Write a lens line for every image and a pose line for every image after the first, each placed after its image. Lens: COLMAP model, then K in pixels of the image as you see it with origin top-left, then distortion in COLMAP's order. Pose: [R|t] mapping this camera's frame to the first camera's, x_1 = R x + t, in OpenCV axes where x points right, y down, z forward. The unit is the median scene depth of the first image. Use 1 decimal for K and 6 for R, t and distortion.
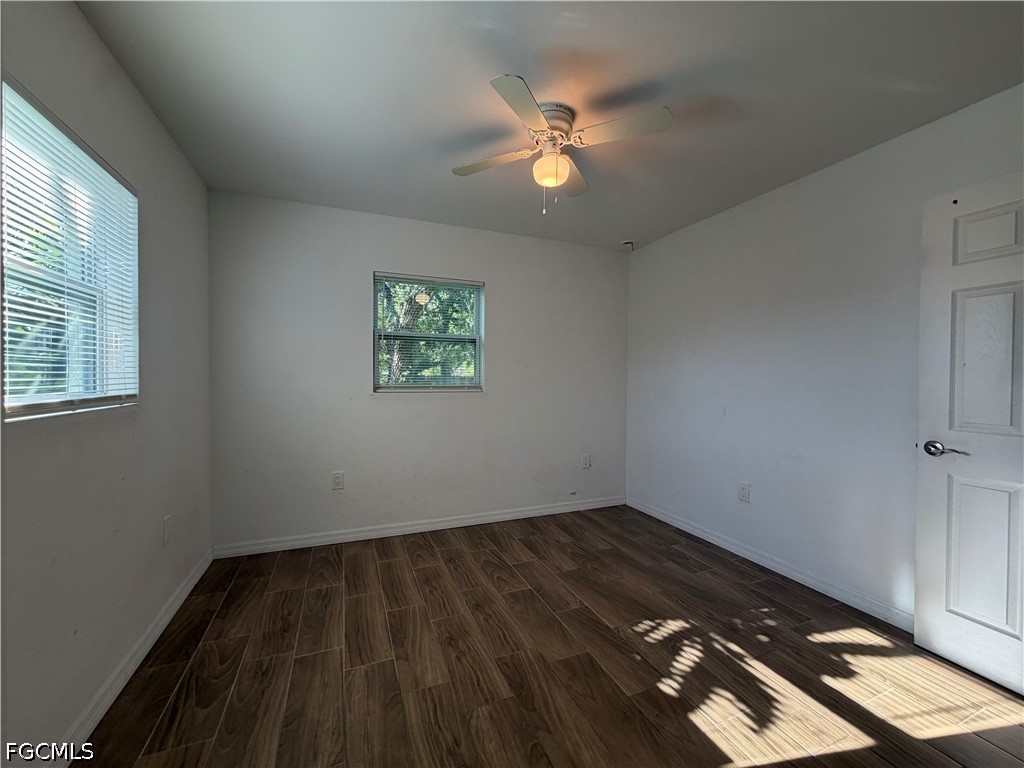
lens RADIAL K [[409.1, 0, 512.6], [0, 409.1, 389.0], [0, 0, 1]] dist [-0.003976, 0.001819]
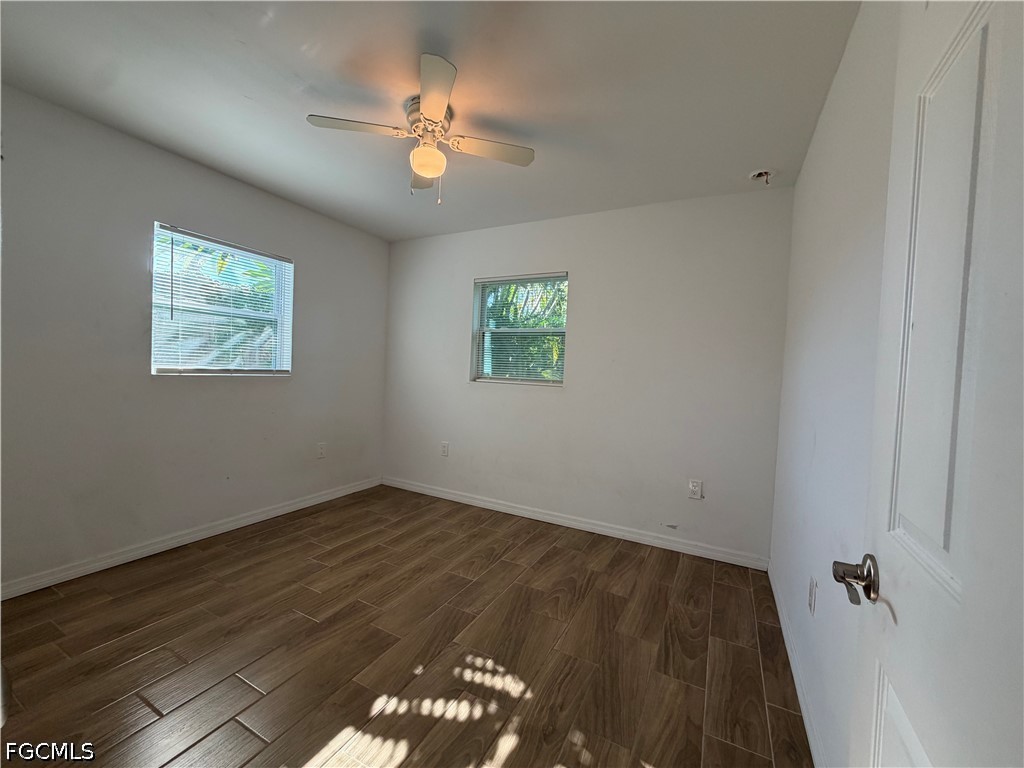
lens RADIAL K [[409.1, 0, 511.5], [0, 409.1, 386.3], [0, 0, 1]] dist [-0.003976, 0.001819]
pose [[0.637133, 0.044516, -0.769467, 0.758953], [-0.058908, 0.998223, 0.008973, 0.006156], [0.768500, 0.039611, 0.638623, 0.383337]]
